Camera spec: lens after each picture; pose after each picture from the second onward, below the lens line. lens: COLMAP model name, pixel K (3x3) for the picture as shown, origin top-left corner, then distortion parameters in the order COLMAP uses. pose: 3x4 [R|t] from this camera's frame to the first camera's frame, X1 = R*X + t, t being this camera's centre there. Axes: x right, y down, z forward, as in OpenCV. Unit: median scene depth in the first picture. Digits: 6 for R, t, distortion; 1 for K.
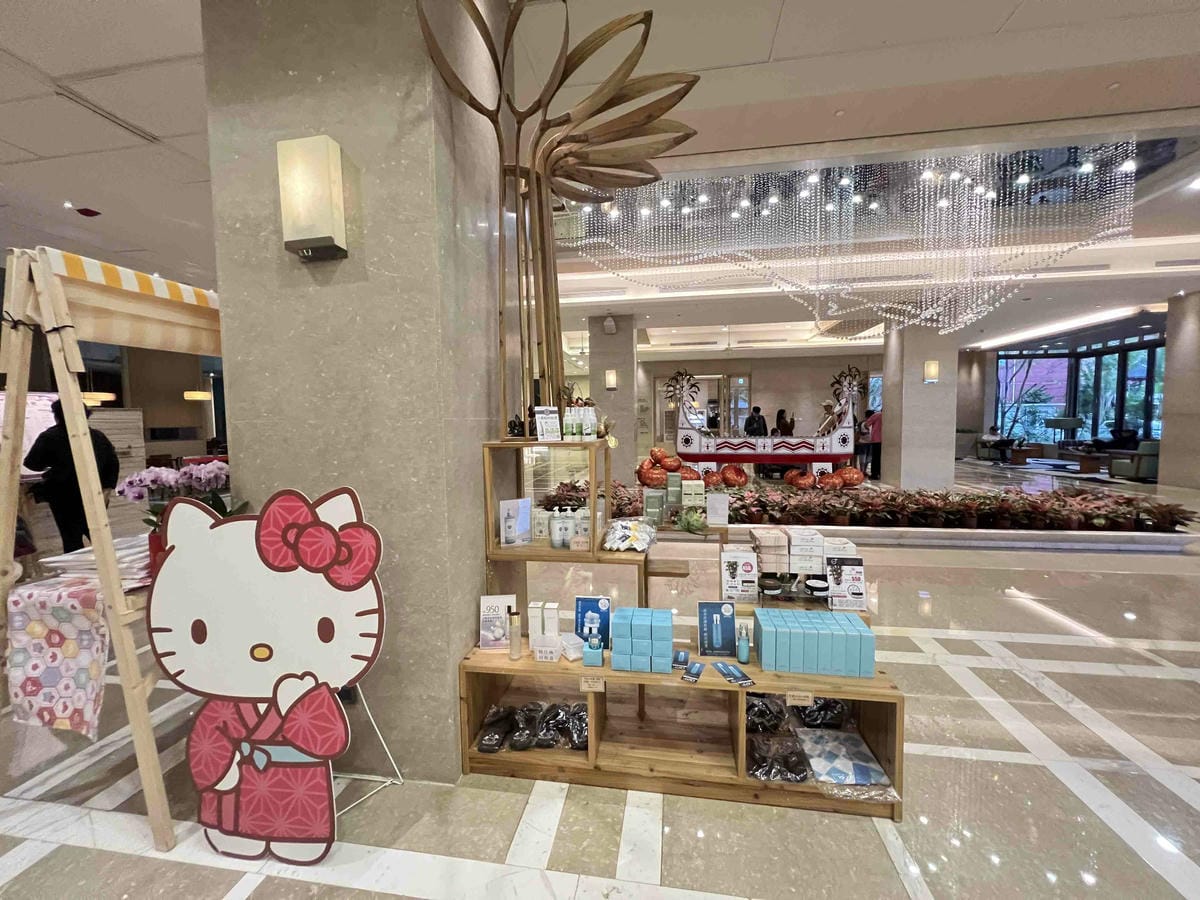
lens RADIAL K [[482.6, 0, 596.9], [0, 482.6, 451.4], [0, 0, 1]] dist [0.002235, -0.000684]
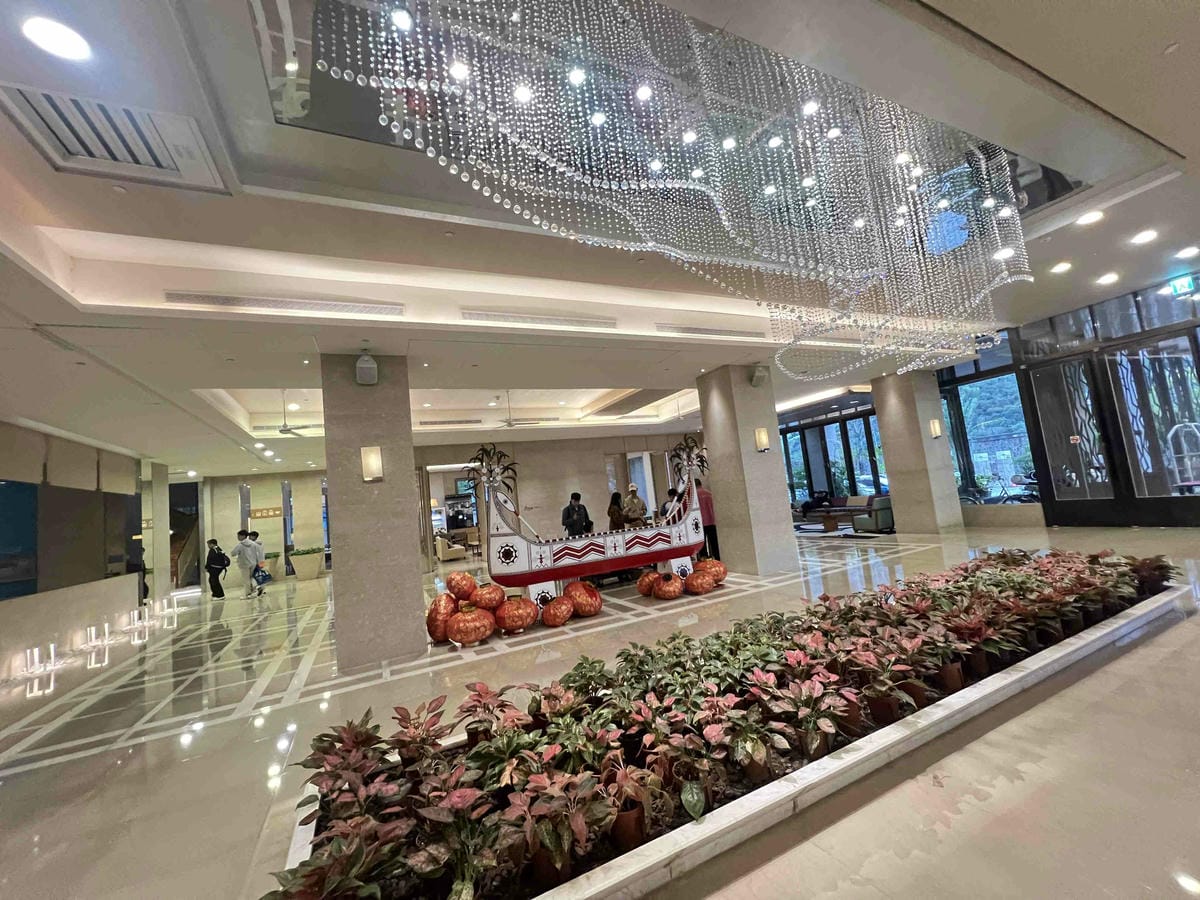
lens RADIAL K [[482.6, 0, 598.6], [0, 482.6, 449.1], [0, 0, 1]] dist [0.002235, -0.000684]
pose [[0.821199, -0.020831, 0.570261, -0.075483], [0.136012, 0.977677, -0.160149, -0.040110], [-0.554195, 0.209077, 0.805701, 0.405365]]
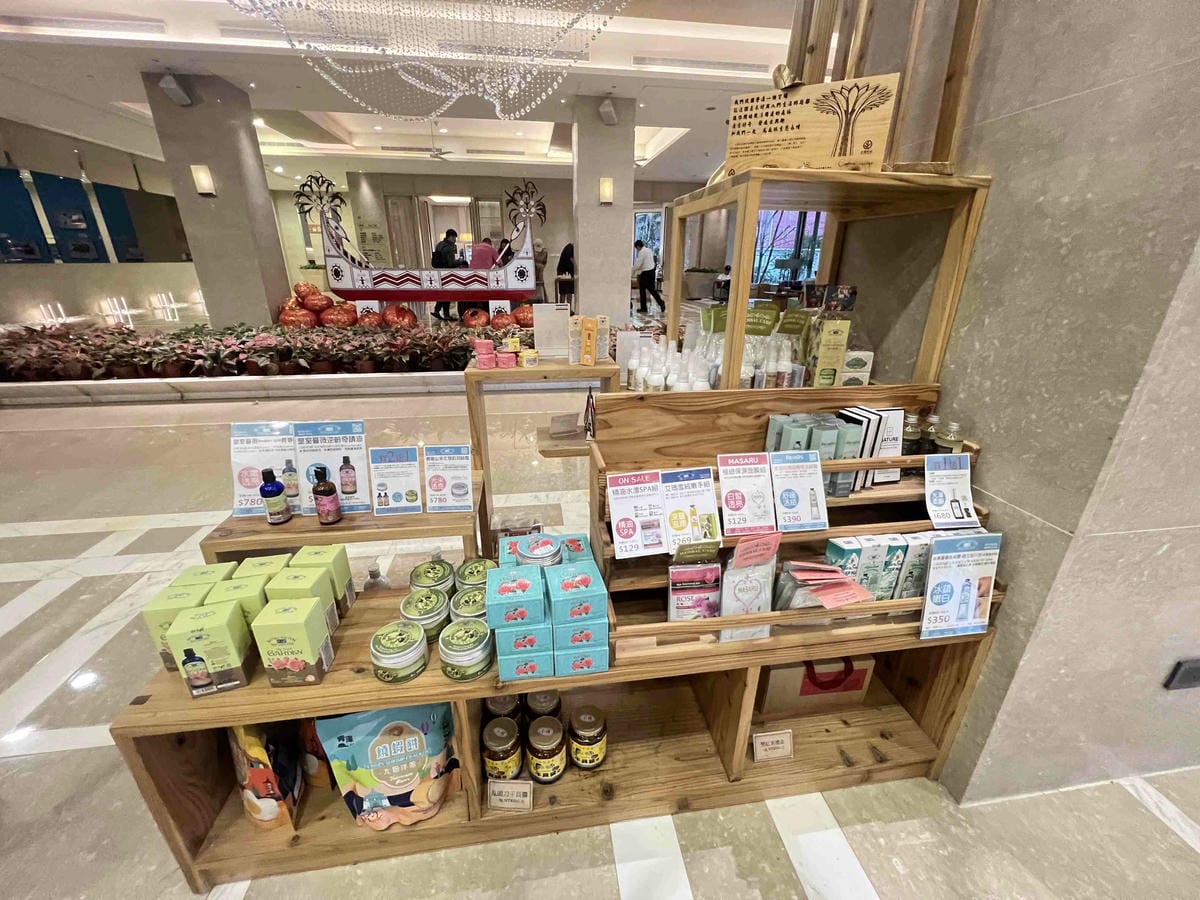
lens RADIAL K [[482.6, 0, 599.0], [0, 482.6, 448.9], [0, 0, 1]] dist [0.002235, -0.000684]
pose [[0.955851, -0.088869, 0.280092, 0.361738], [0.001128, 0.954276, 0.298926, 0.018581], [-0.293850, -0.285413, 0.912246, 0.058340]]
